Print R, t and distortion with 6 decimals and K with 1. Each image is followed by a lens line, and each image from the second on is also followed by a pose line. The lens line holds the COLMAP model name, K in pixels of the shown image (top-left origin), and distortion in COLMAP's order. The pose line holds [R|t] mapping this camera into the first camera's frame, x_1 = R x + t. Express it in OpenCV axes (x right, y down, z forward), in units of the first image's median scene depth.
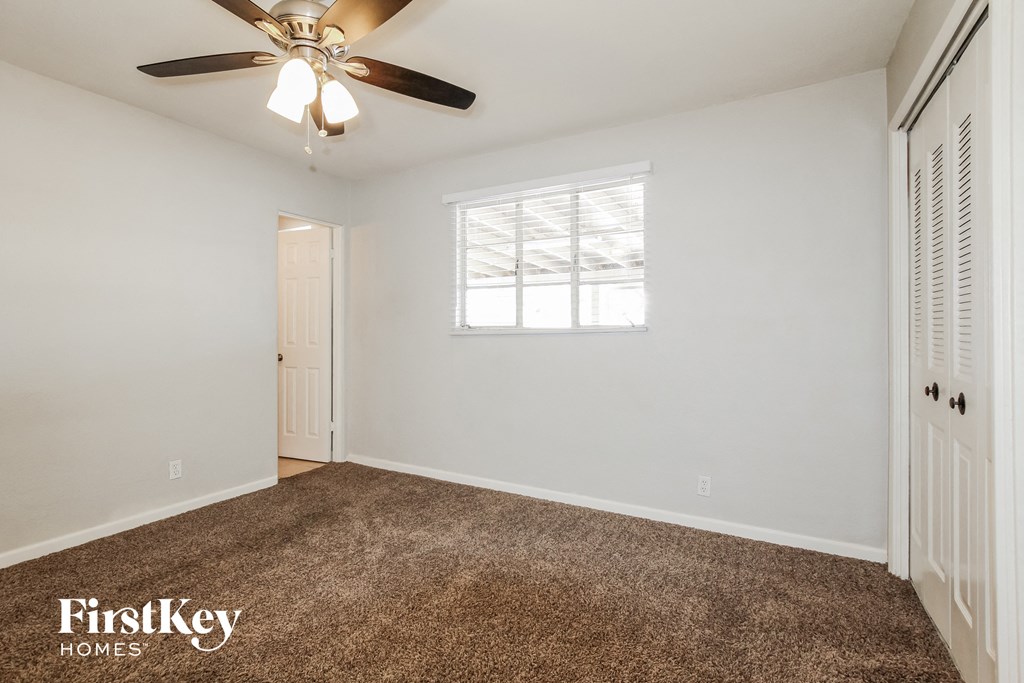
lens RADIAL K [[470.0, 0, 512.8], [0, 470.0, 331.4], [0, 0, 1]] dist [0.005324, 0.003797]
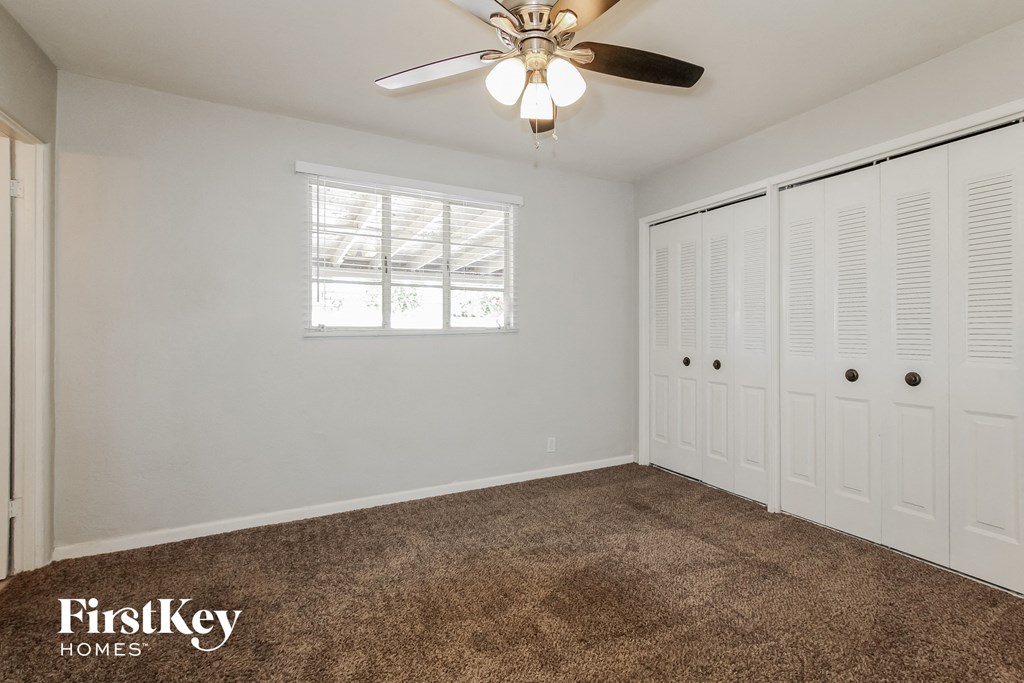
lens RADIAL K [[470.0, 0, 515.9], [0, 470.0, 339.2], [0, 0, 1]] dist [0.005324, 0.003797]
pose [[0.545322, -0.007310, 0.838195, -0.673960], [0.004344, 0.999973, 0.005895, 0.009123], [-0.838216, 0.000427, 0.545339, 0.283050]]
